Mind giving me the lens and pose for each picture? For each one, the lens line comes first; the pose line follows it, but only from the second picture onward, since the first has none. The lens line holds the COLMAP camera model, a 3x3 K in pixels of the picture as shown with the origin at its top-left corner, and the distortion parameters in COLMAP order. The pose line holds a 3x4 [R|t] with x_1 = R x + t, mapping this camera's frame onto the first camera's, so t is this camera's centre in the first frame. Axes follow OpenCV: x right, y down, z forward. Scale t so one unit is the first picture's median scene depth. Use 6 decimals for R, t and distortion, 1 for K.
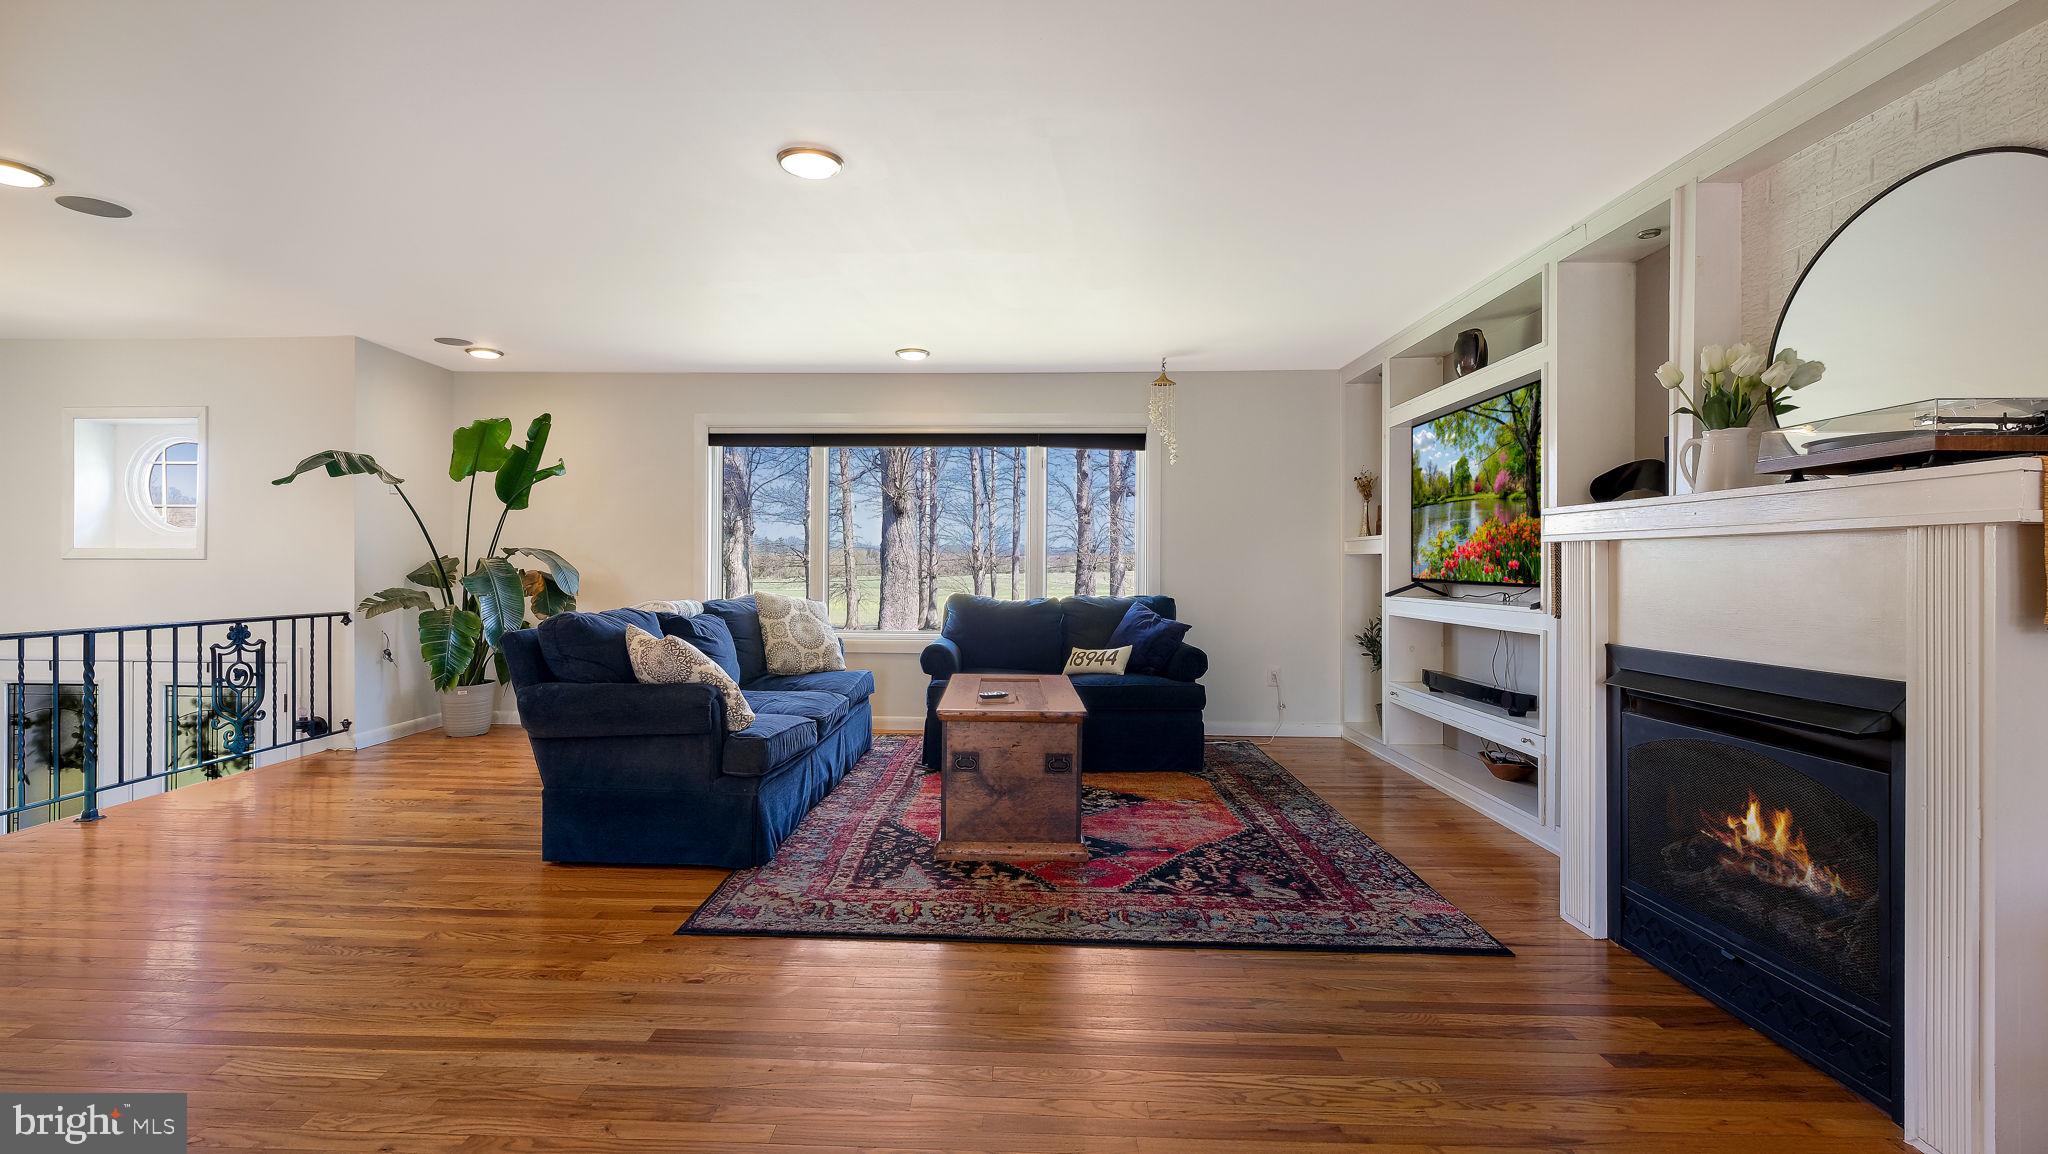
lens RADIAL K [[907.6, 0, 971.5], [0, 907.6, 555.2], [0, 0, 1]] dist [0.004830, 0.001411]
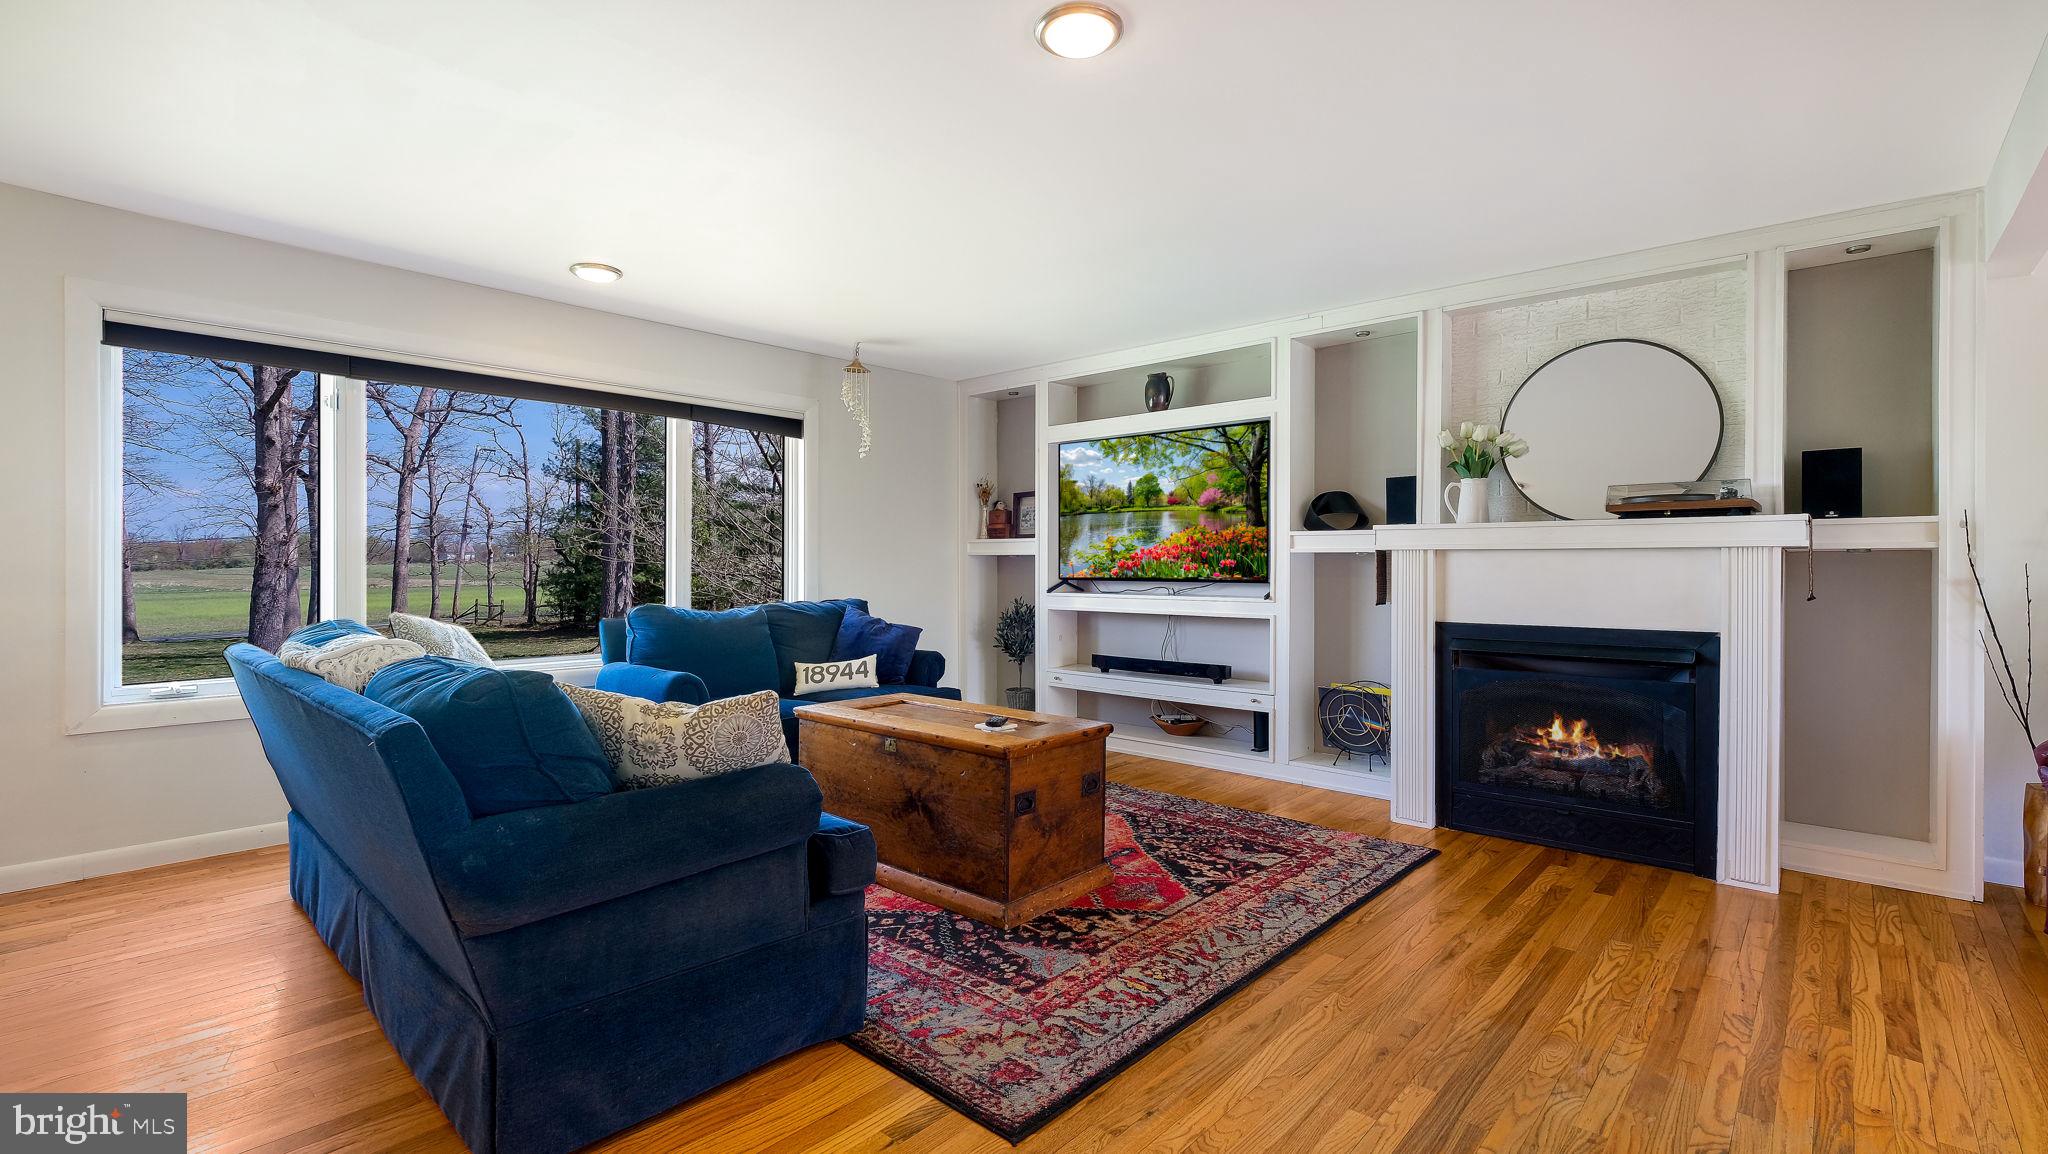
lens RADIAL K [[907.6, 0, 1013.4], [0, 907.6, 571.9], [0, 0, 1]] dist [0.004830, 0.001411]
pose [[0.648954, -0.012637, 0.760723, -0.653289], [-0.004724, 0.999776, 0.020638, -0.003602], [-0.760813, -0.016987, 0.648748, 0.470610]]
